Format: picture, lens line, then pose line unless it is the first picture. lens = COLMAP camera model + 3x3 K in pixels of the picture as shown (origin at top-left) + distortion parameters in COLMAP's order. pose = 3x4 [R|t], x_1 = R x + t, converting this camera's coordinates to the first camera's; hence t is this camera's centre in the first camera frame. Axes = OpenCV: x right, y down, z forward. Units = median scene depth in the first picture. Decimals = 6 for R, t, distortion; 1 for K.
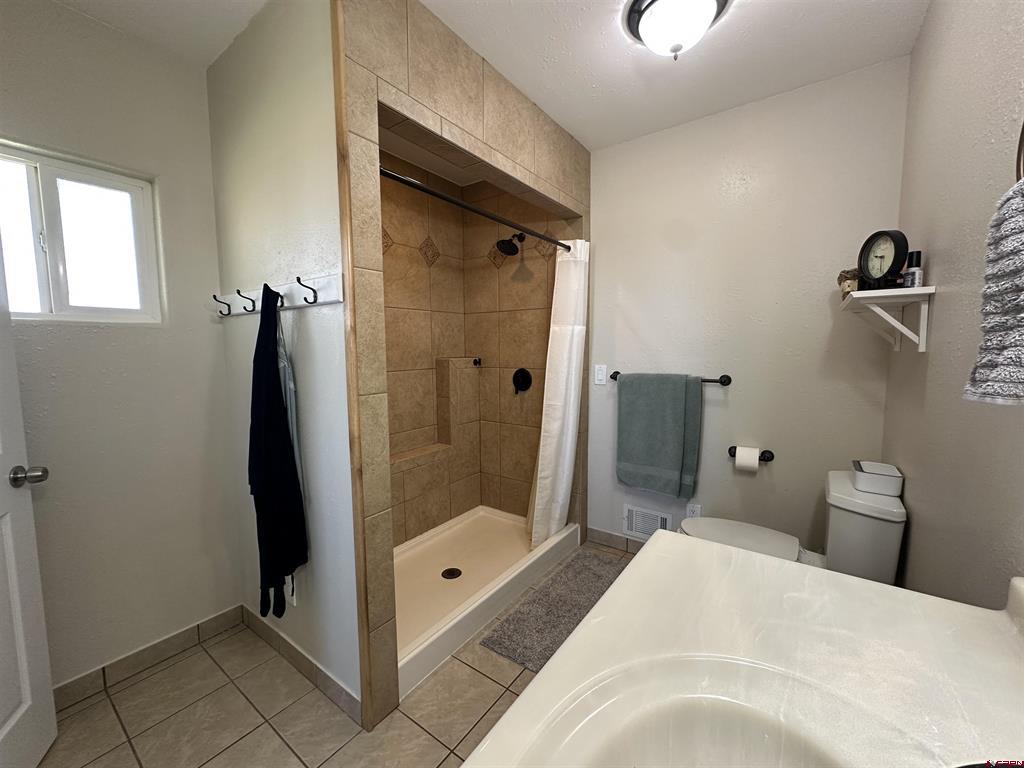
lens RADIAL K [[406.4, 0, 512.1], [0, 406.4, 383.4], [0, 0, 1]] dist [-0.005756, 0.001809]
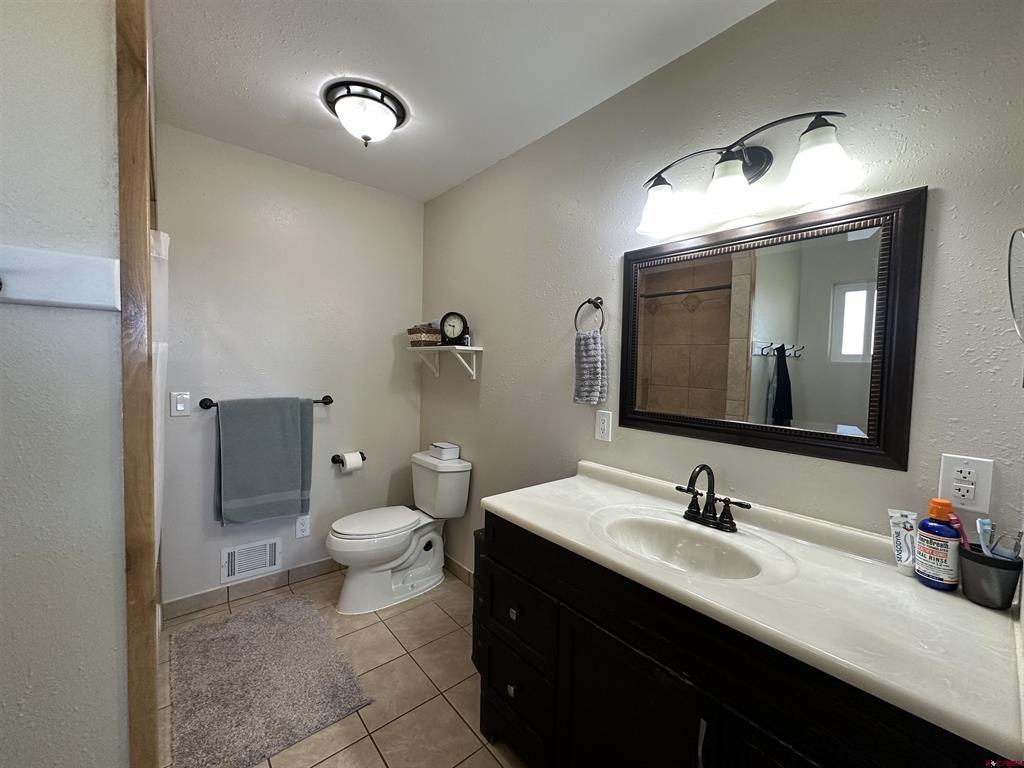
lens RADIAL K [[406.4, 0, 509.1], [0, 406.4, 385.0], [0, 0, 1]] dist [-0.005756, 0.001809]
pose [[0.246333, -0.033909, 0.968592, -0.513051], [0.055785, 0.998227, 0.020759, -0.050378], [-0.967578, 0.048919, 0.247788, 0.217557]]
